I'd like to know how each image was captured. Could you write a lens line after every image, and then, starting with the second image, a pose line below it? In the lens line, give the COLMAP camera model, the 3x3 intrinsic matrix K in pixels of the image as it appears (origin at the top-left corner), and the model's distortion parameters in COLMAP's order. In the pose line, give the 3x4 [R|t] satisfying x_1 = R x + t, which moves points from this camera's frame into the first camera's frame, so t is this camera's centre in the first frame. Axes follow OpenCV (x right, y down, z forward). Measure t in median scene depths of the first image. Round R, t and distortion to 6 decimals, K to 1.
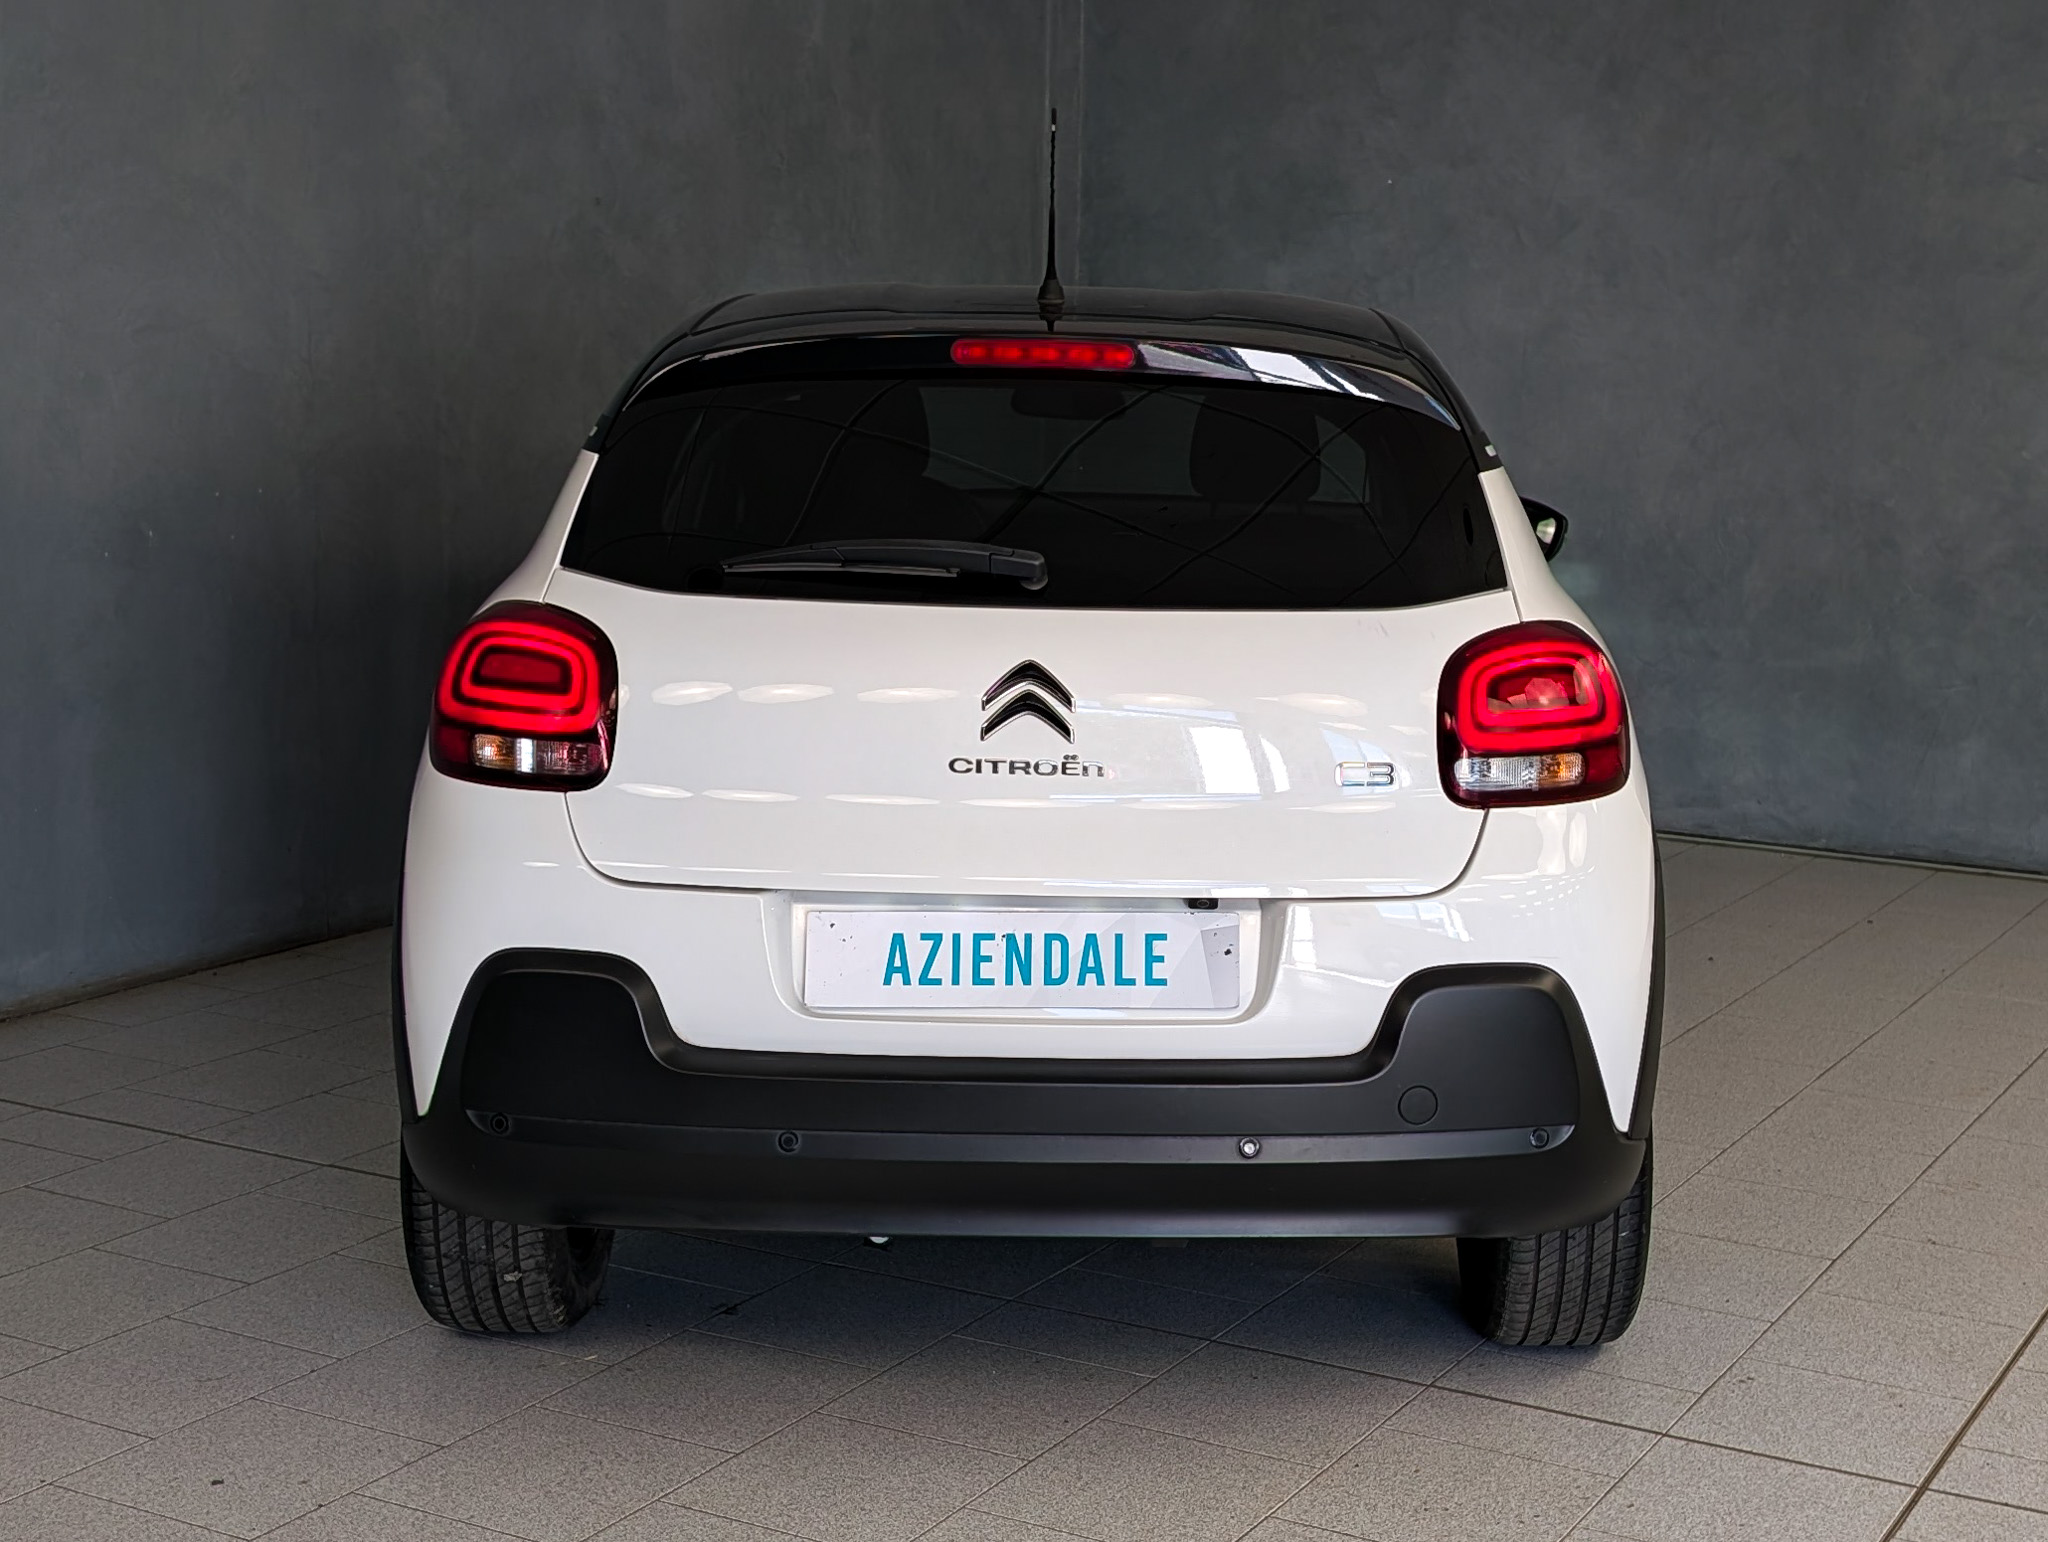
lens RADIAL K [[1572.2, 0, 1024.1], [0, 1572.2, 806.4], [0, 0, 1]] dist [0.009865, 0.004566]
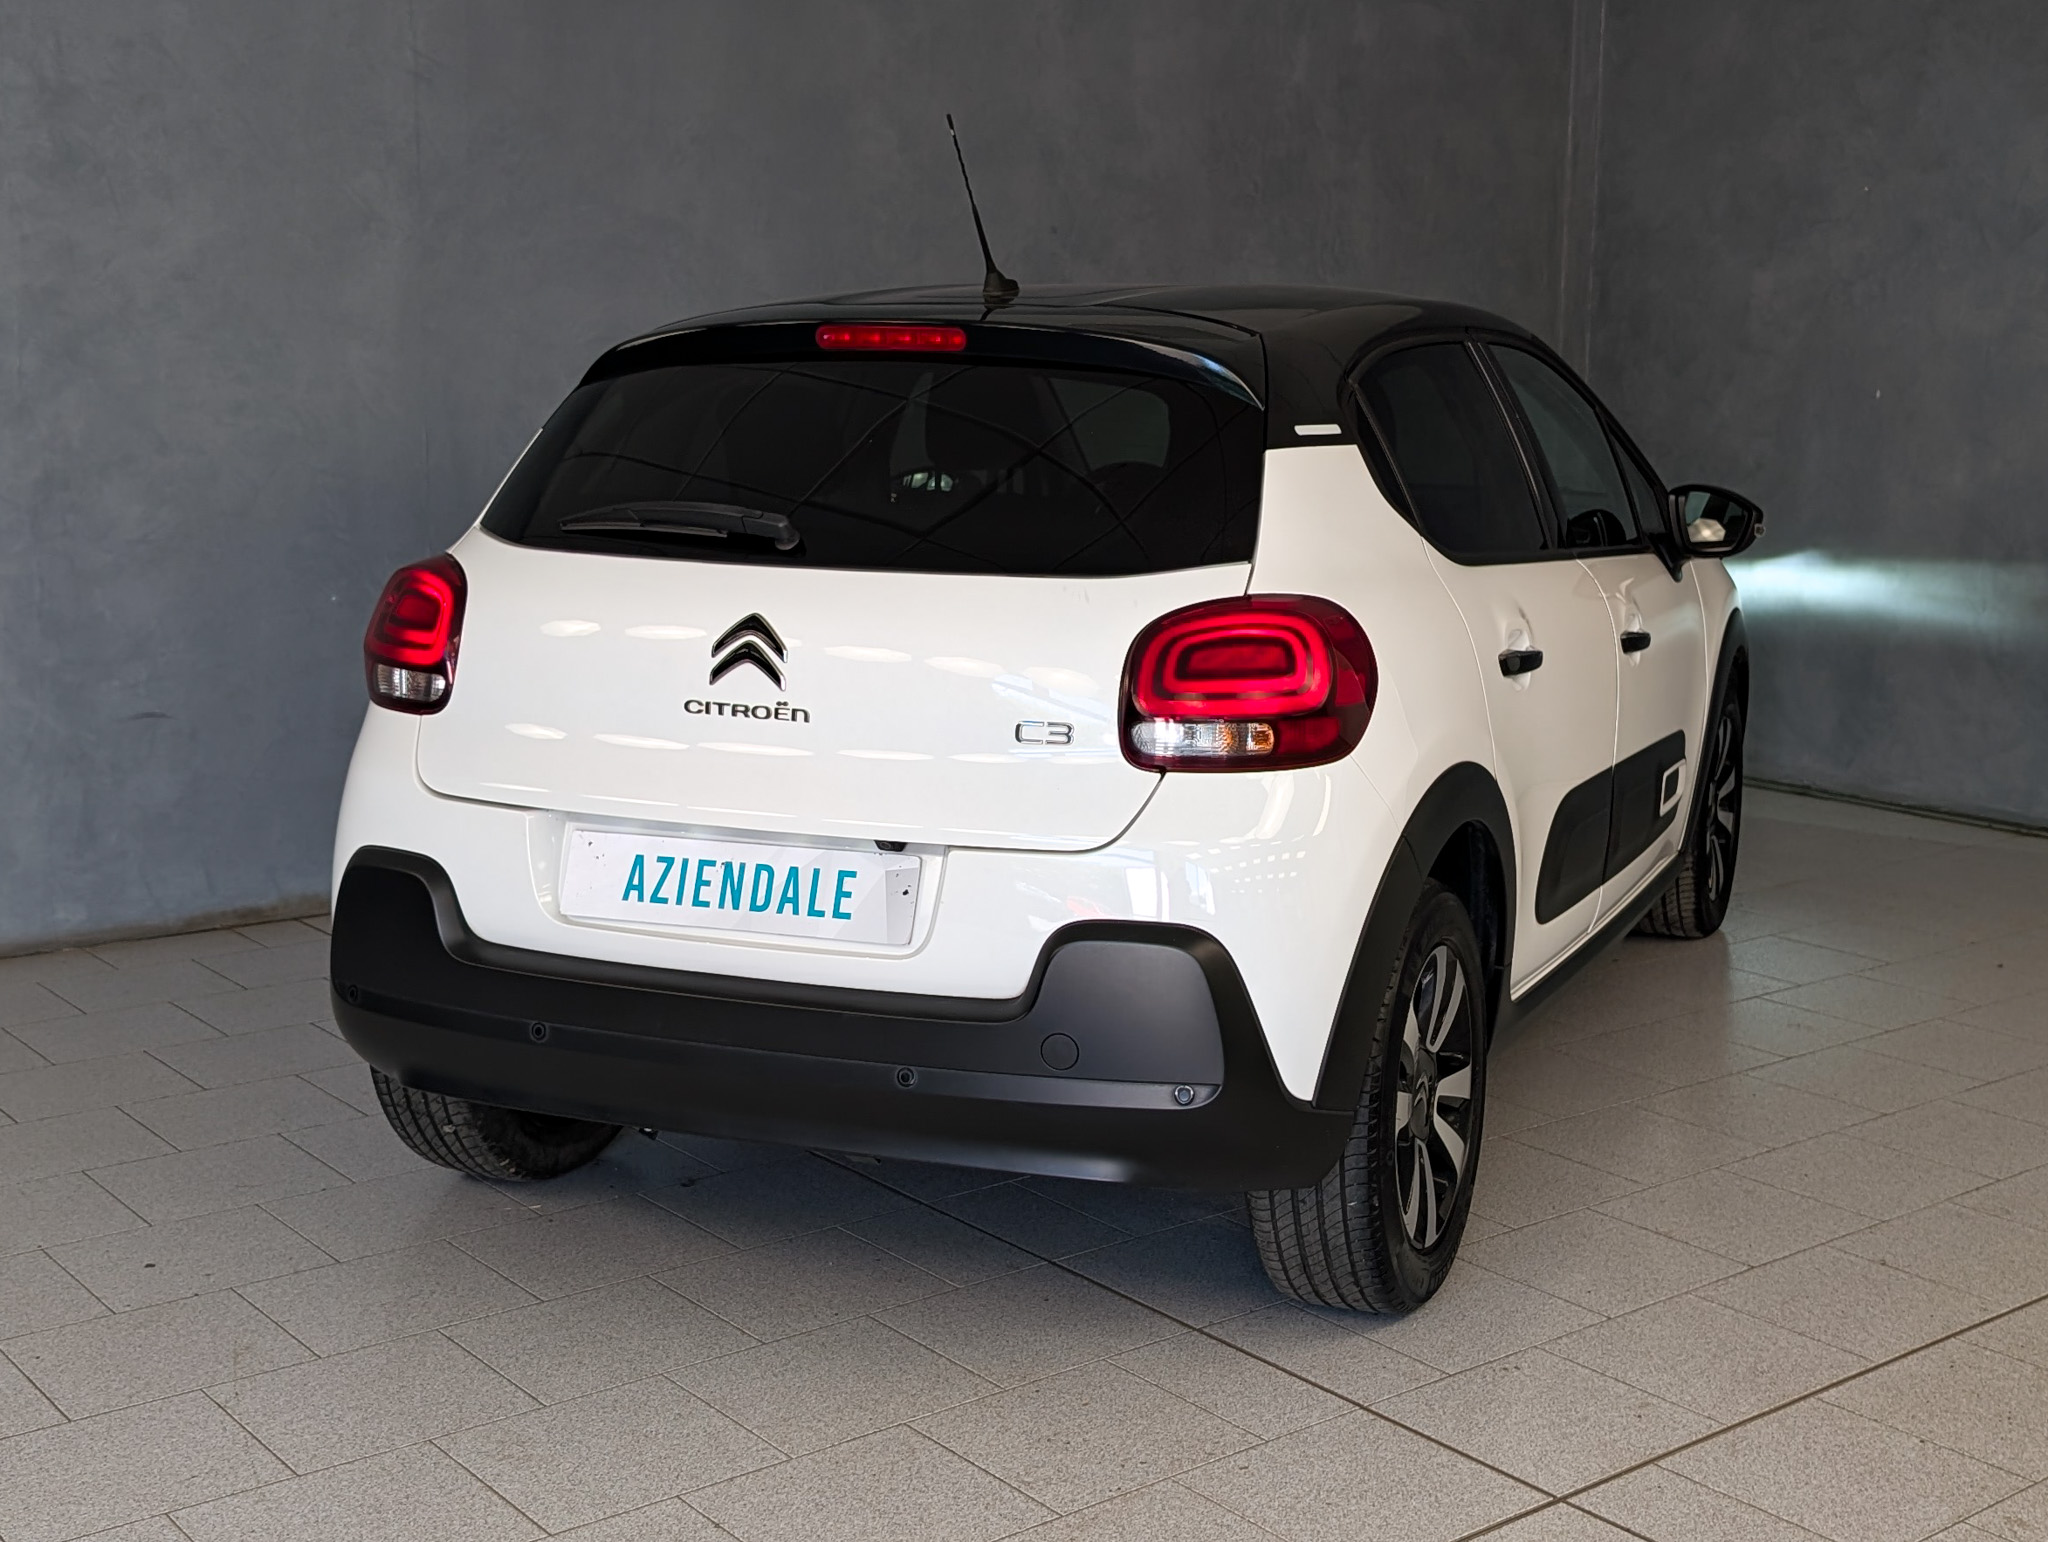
lens RADIAL K [[1451.6, 0, 1020.6], [0, 1451.6, 773.2], [0, 0, 1]] dist [0.006191, 0.001678]
pose [[0.975729, 0.057958, -0.211173, 0.401391], [-0.058975, 0.998258, 0.001487, 0.005766], [0.210892, 0.011003, 0.977447, 0.053501]]
